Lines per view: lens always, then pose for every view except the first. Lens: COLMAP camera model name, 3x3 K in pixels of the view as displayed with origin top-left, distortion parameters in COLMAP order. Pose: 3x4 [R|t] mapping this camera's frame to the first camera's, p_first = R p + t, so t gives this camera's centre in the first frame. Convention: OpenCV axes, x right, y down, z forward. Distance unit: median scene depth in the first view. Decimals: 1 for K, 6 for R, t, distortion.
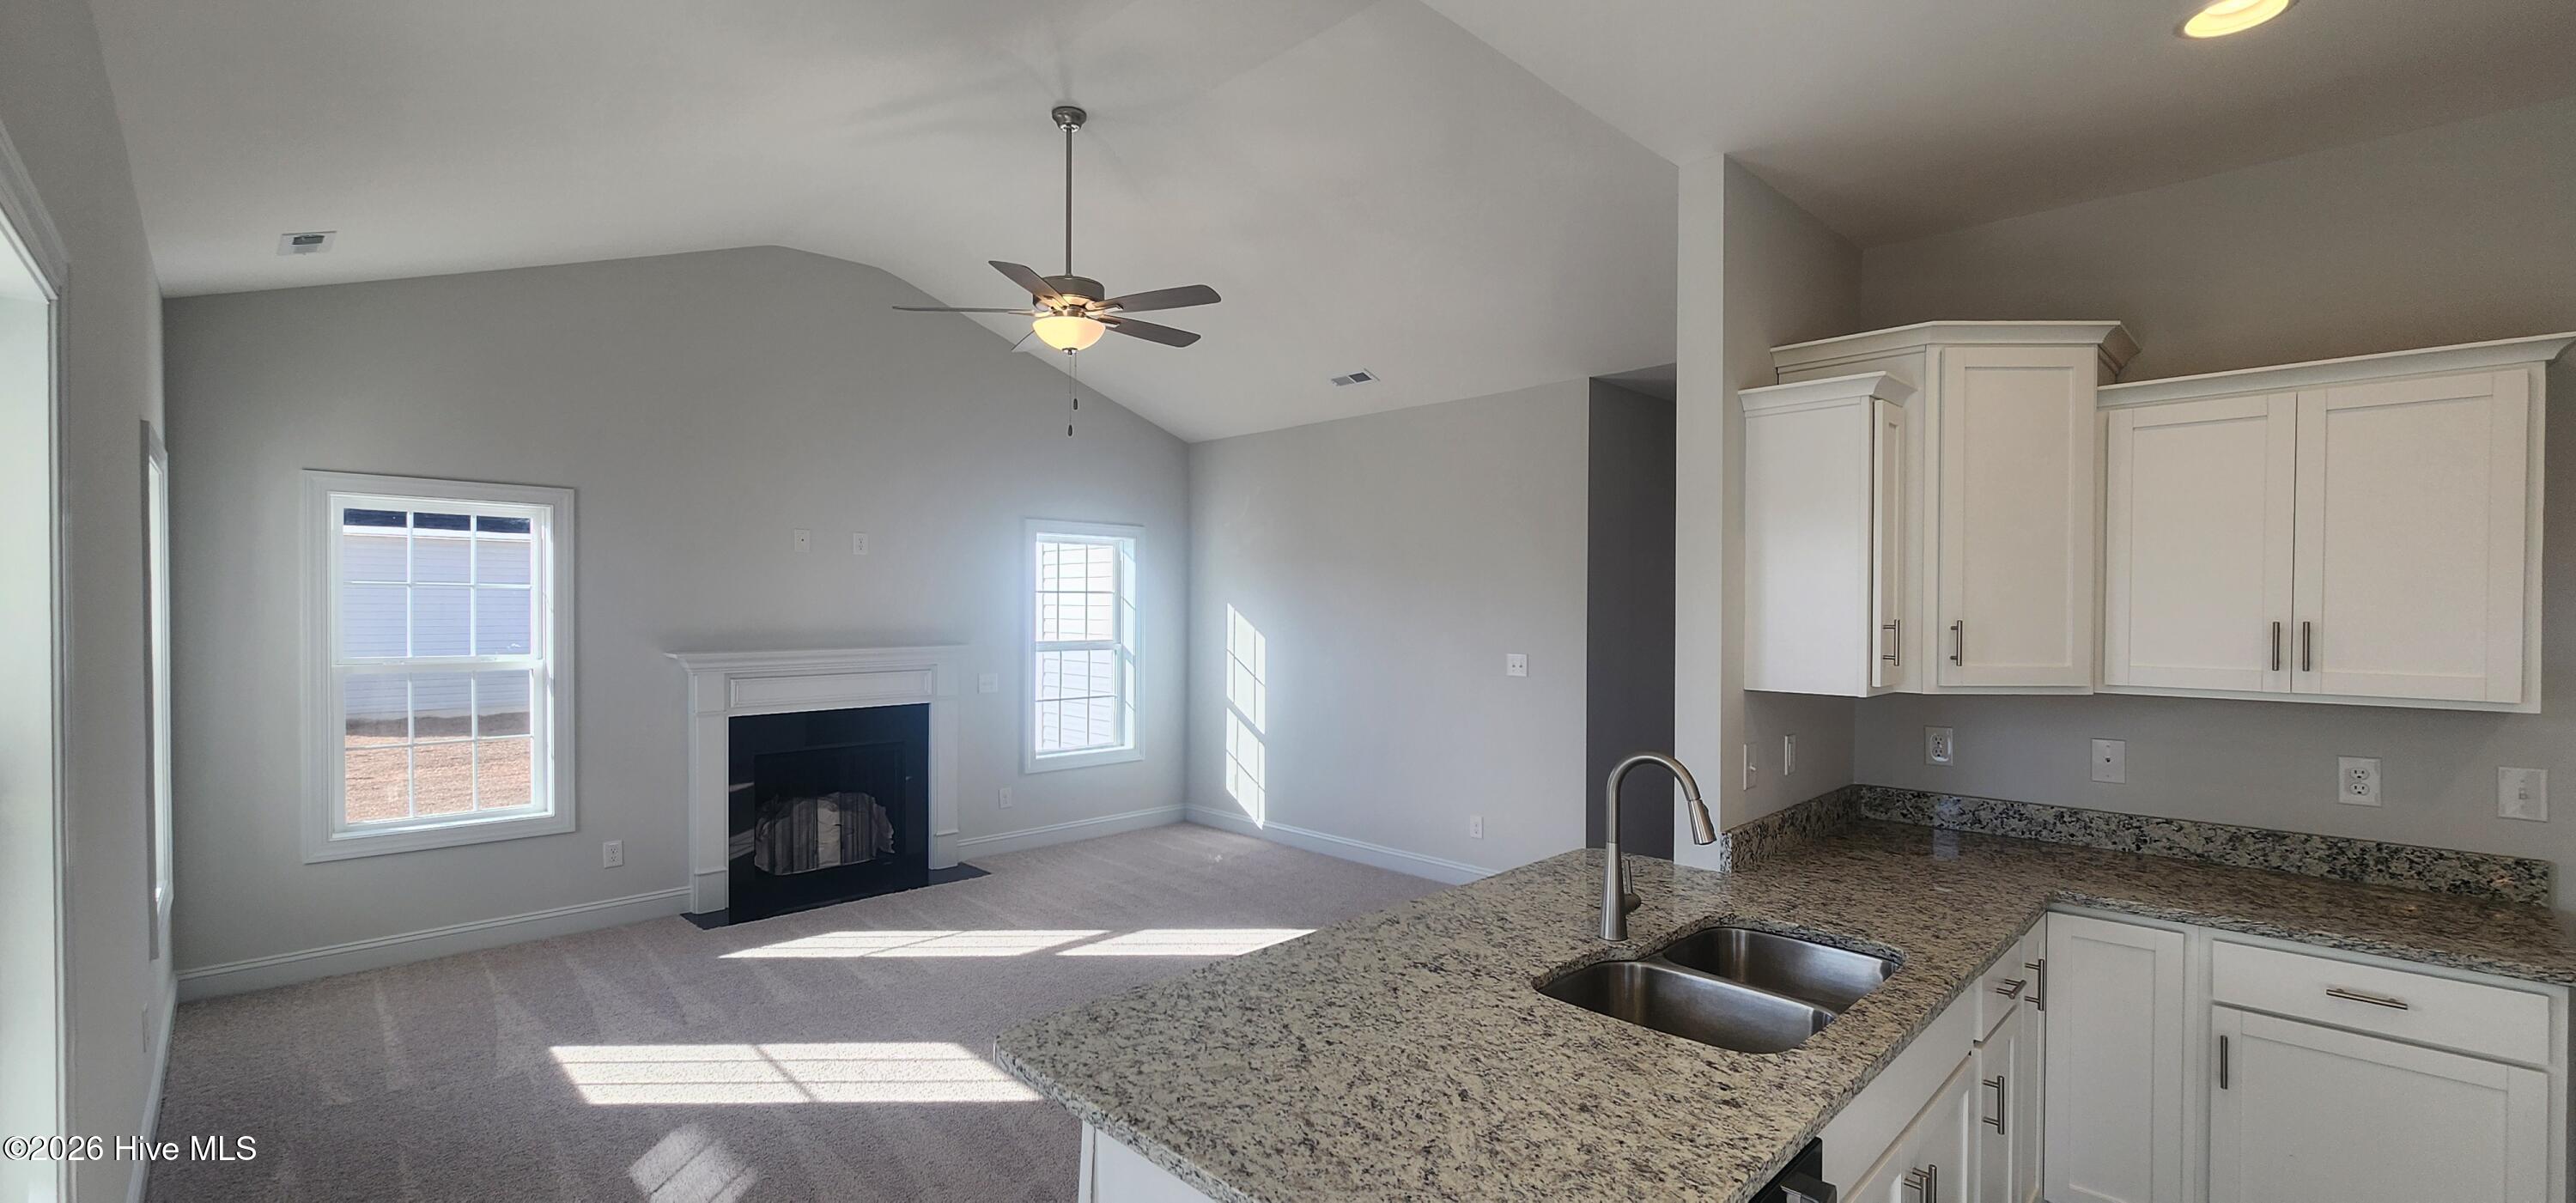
lens RADIAL K [[1060.0, 0, 1290.4], [0, 1060.0, 618.3], [0, 0, 1]] dist [-0.001319, 0.001101]
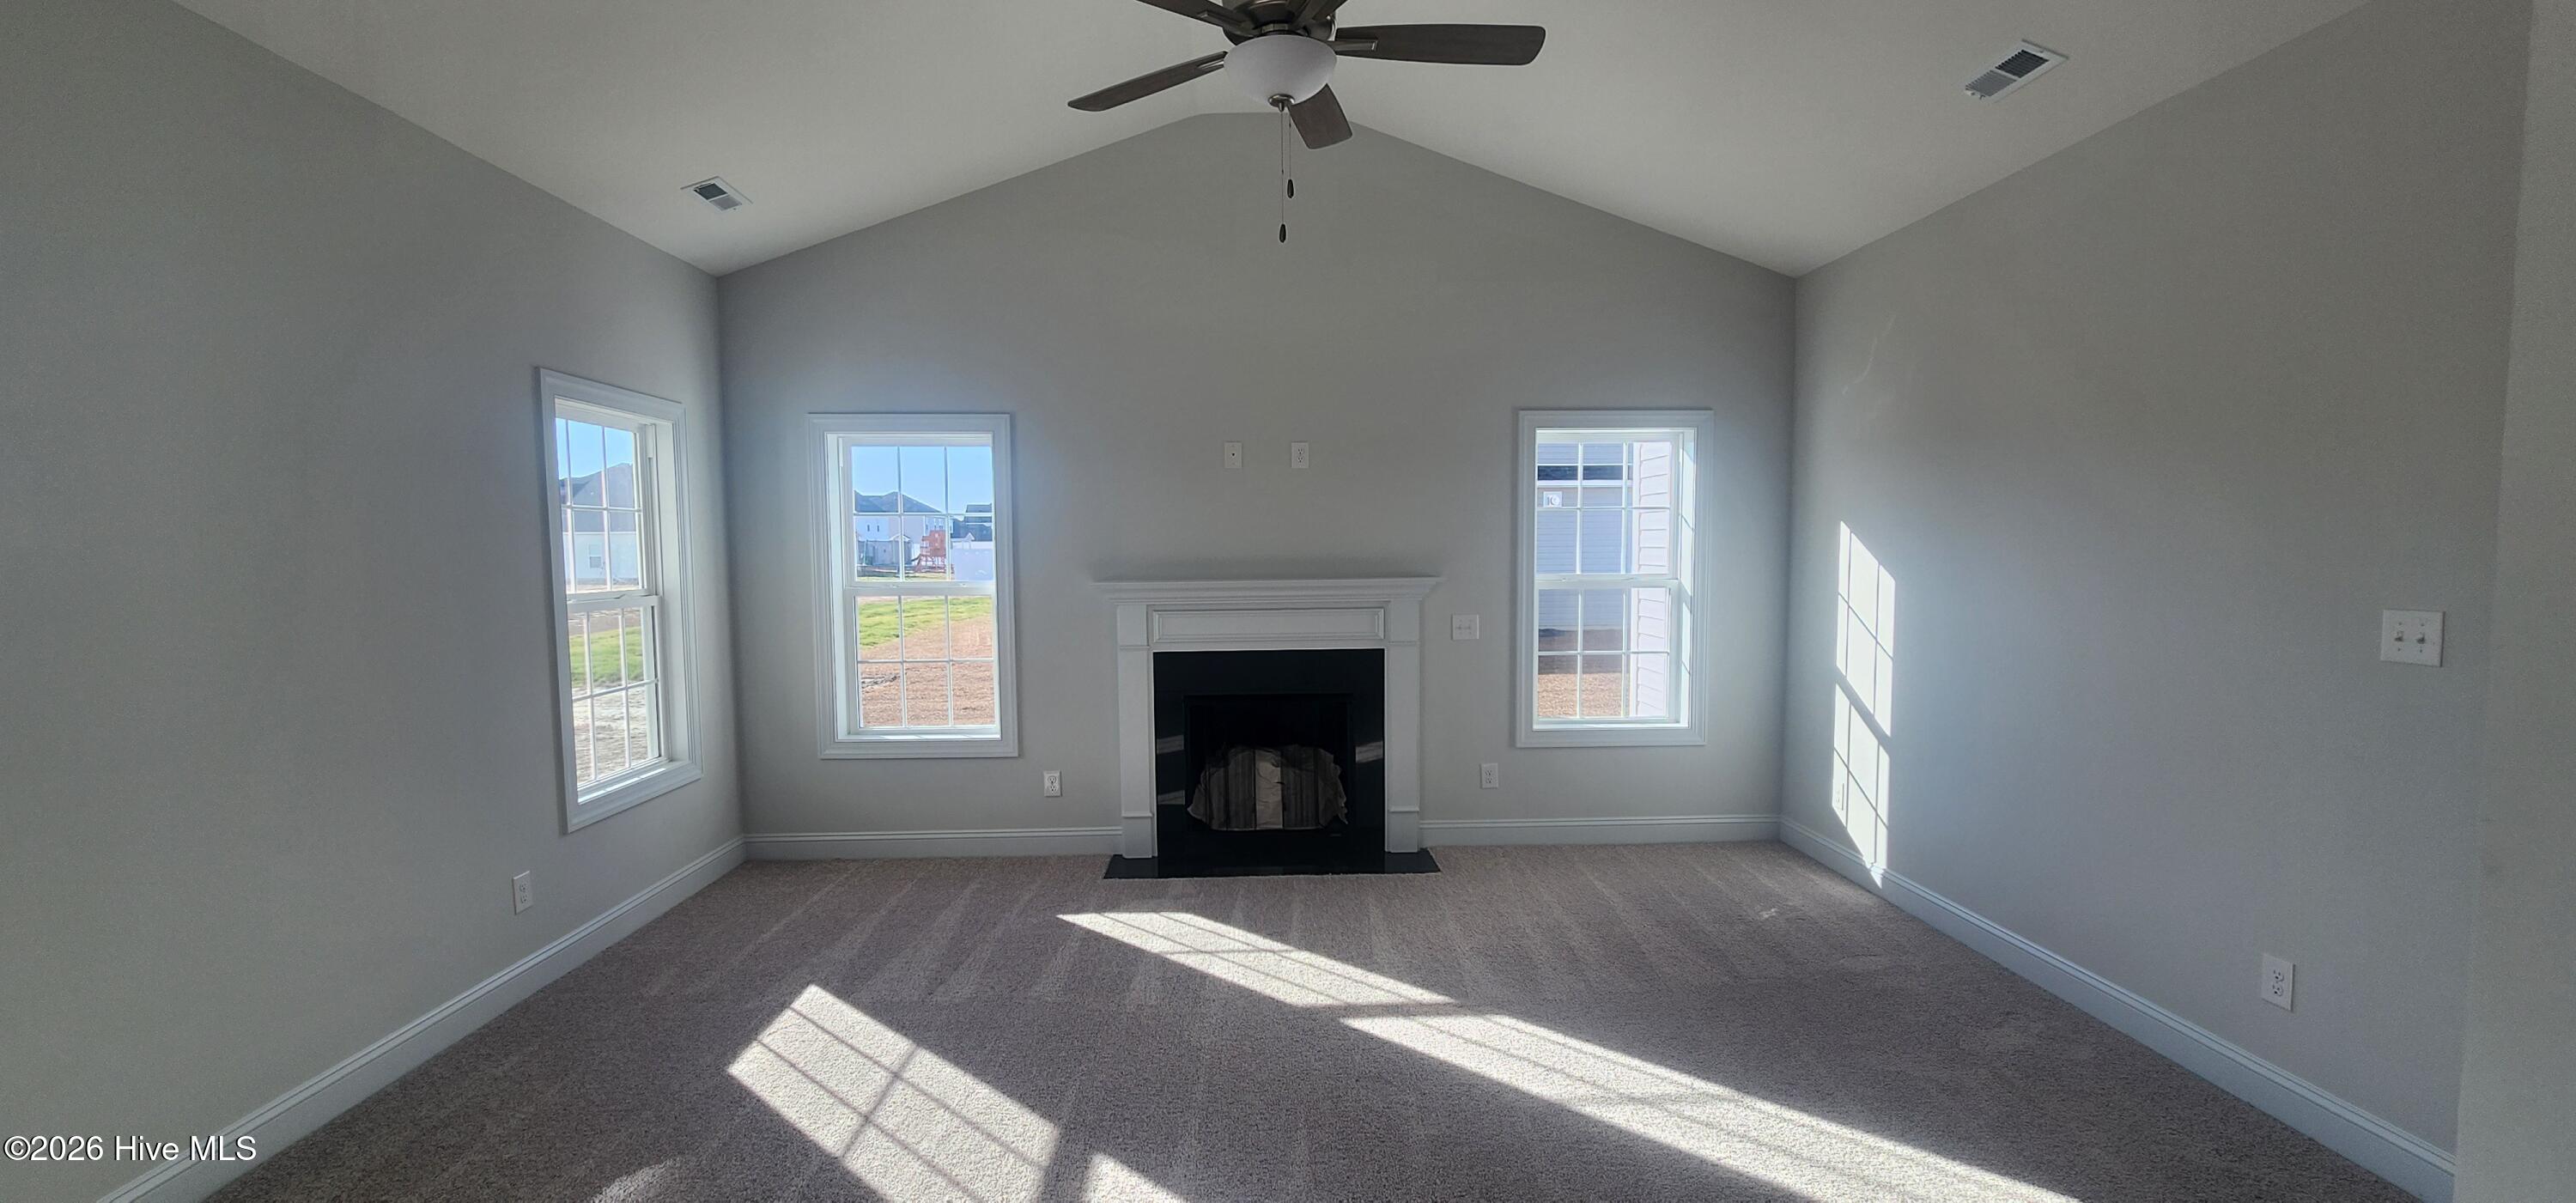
lens RADIAL K [[1060.0, 0, 1298.1], [0, 1060.0, 623.9], [0, 0, 1]] dist [-0.001319, 0.001101]
pose [[0.736011, 0.039100, -0.675839, 0.215863], [0.001334, 0.998245, 0.059205, 0.016811], [0.676968, -0.044478, 0.734667, 0.487677]]
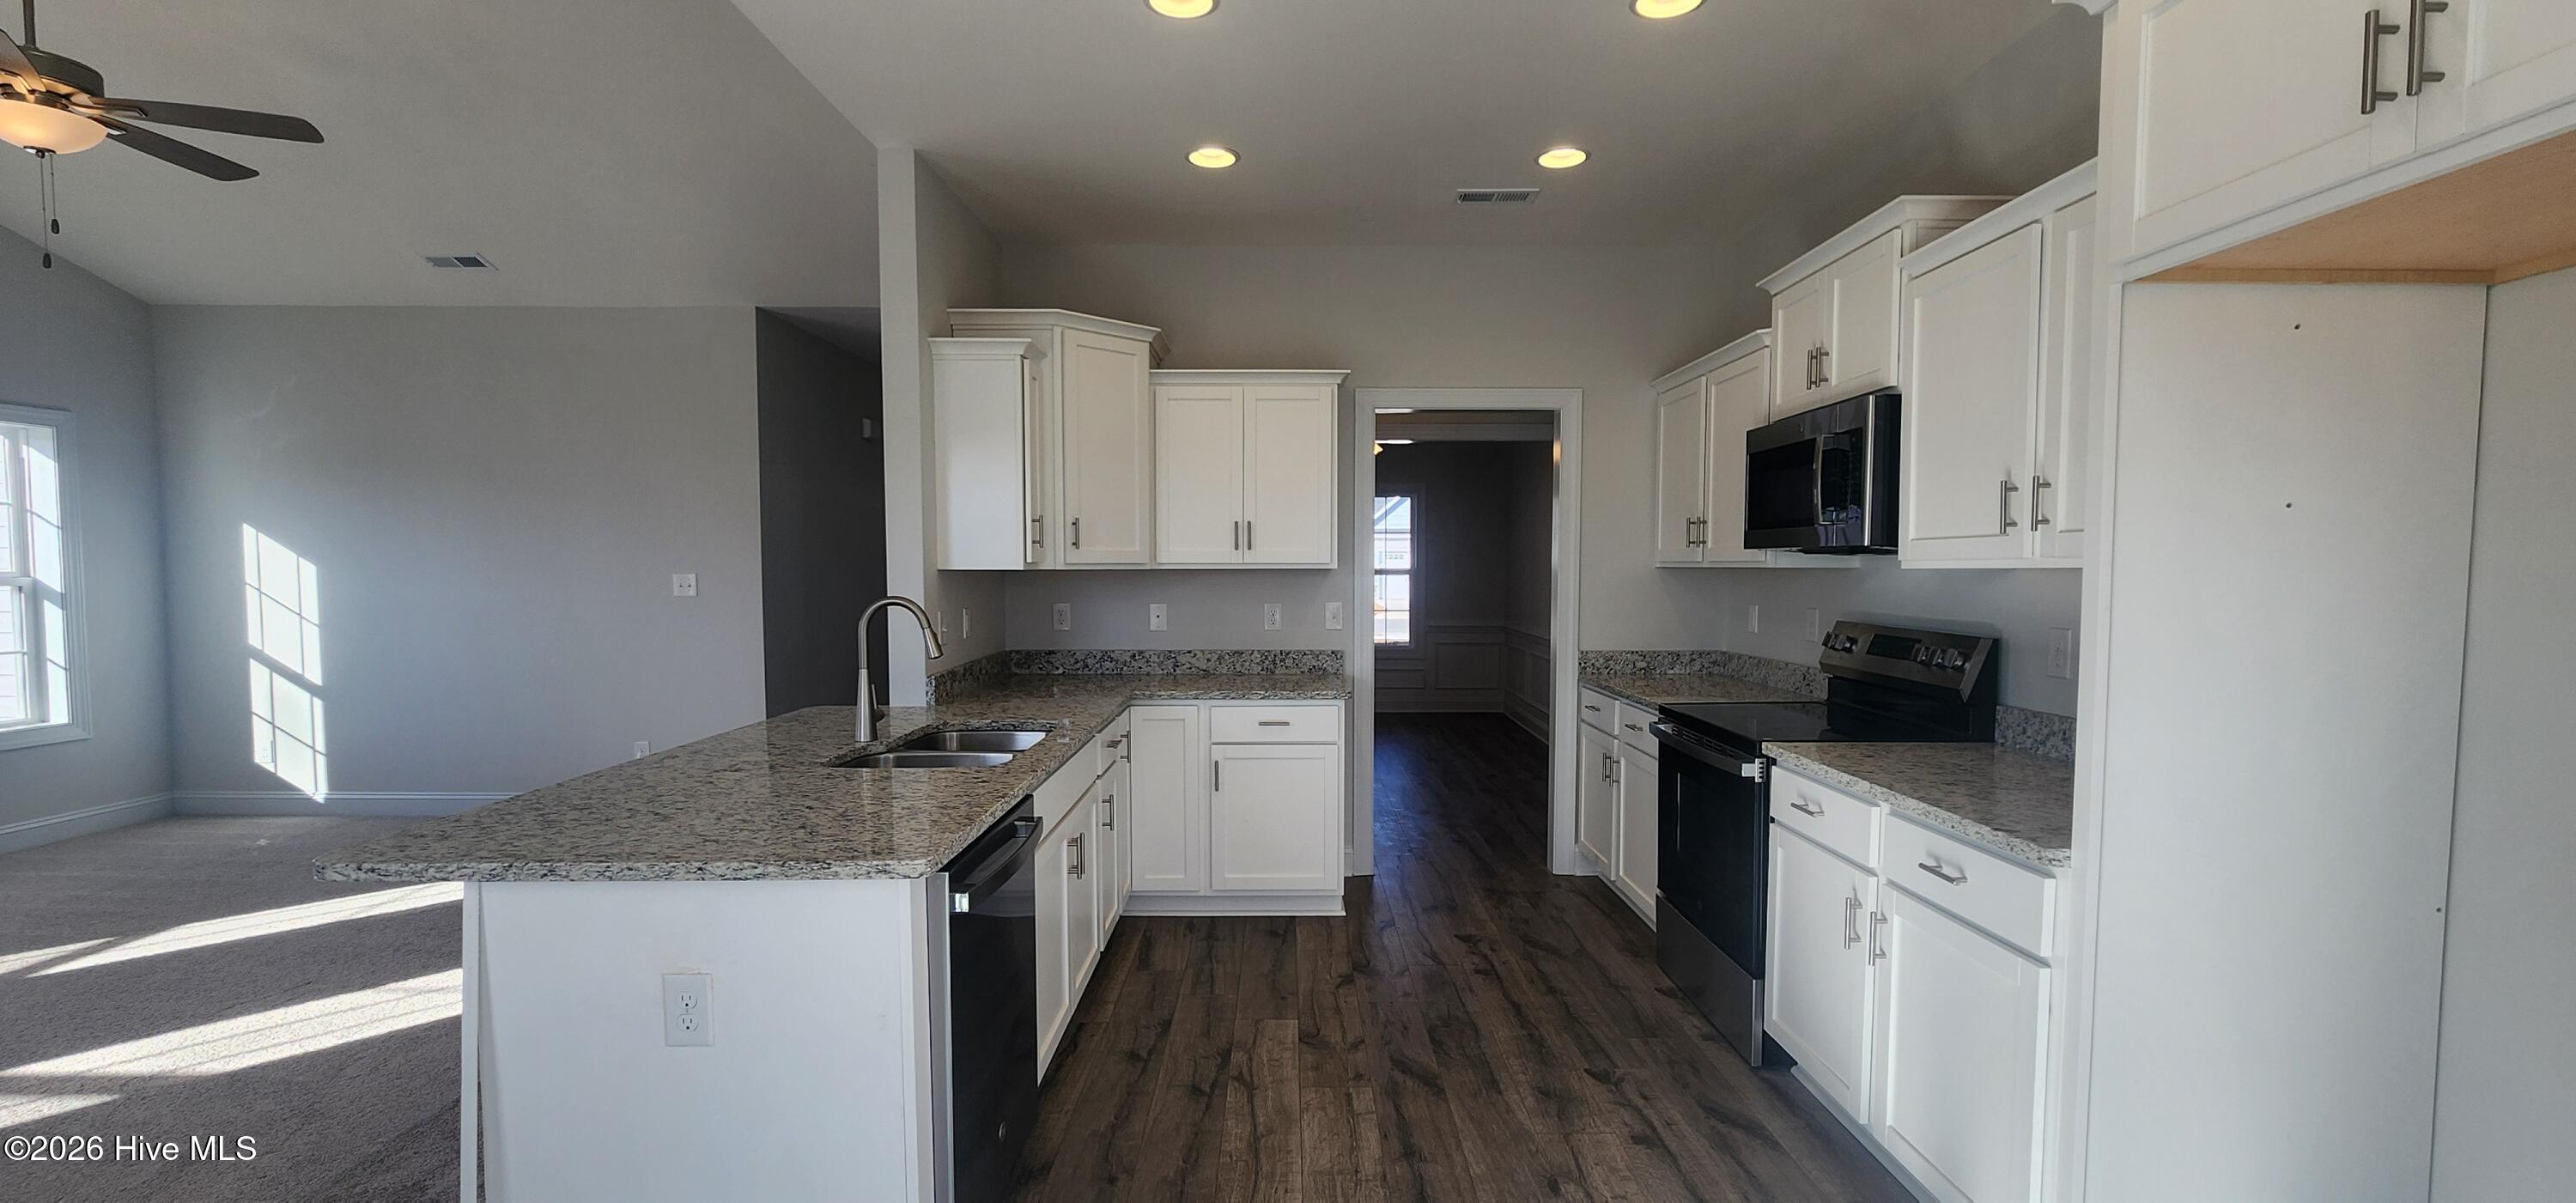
lens RADIAL K [[1060.0, 0, 1296.2], [0, 1060.0, 620.4], [0, 0, 1]] dist [-0.001319, 0.001101]
pose [[0.699348, -0.040728, 0.713620, -0.123481], [0.009884, 0.998831, 0.047319, 0.045120], [-0.714713, -0.026039, 0.698933, -0.144923]]
